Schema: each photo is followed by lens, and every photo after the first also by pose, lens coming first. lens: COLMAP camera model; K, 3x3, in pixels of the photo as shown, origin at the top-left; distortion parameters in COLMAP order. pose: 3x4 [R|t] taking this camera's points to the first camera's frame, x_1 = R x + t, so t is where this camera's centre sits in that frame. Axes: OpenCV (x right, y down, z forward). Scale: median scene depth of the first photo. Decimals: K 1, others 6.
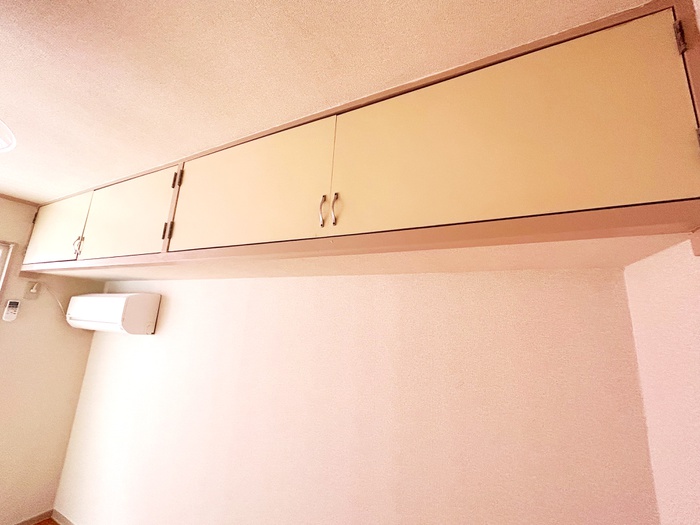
lens RADIAL K [[281.1, 0, 350.0], [0, 281.1, 262.5], [0, 0, 1]] dist [-0.001914, -0.000153]
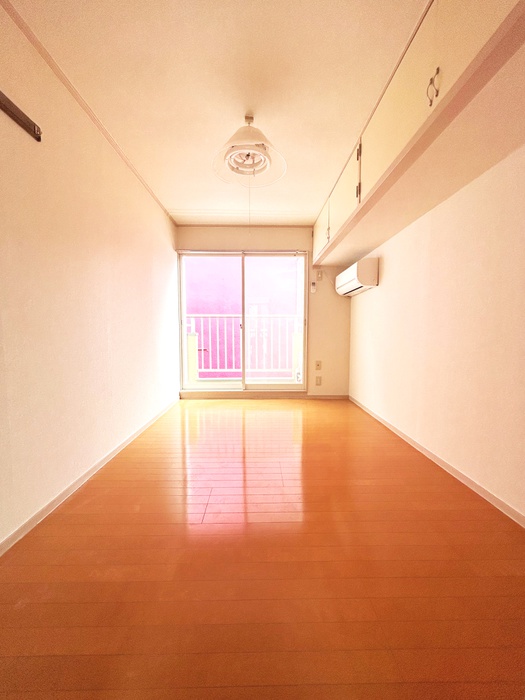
lens RADIAL K [[281.1, 0, 262.5], [0, 281.1, 350.0], [0, 0, 1]] dist [-0.001914, -0.000153]
pose [[0.449344, 0.009789, -0.893305, 0.313770], [0.207294, 0.971506, 0.114918, 0.285738], [0.868976, -0.236814, 0.434511, -0.207097]]
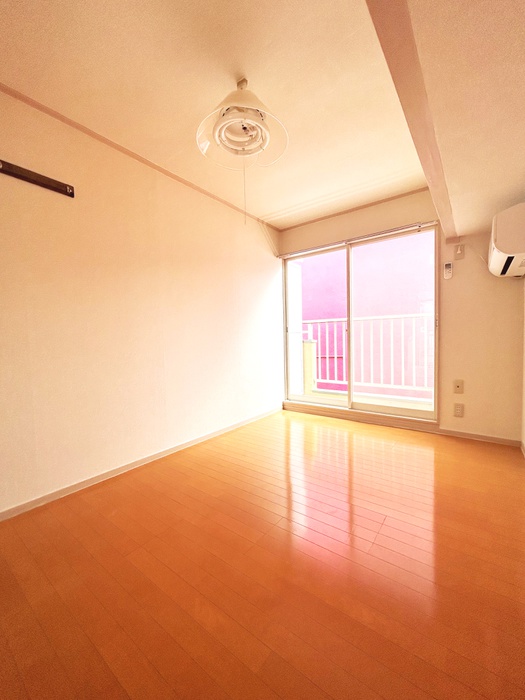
lens RADIAL K [[281.1, 0, 262.5], [0, 281.1, 350.0], [0, 0, 1]] dist [-0.001914, -0.000153]
pose [[-0.191832, -0.001896, -0.981426, 0.195528], [0.219000, 0.974701, -0.044689, 0.383539], [0.956681, -0.223506, -0.186564, 0.343125]]
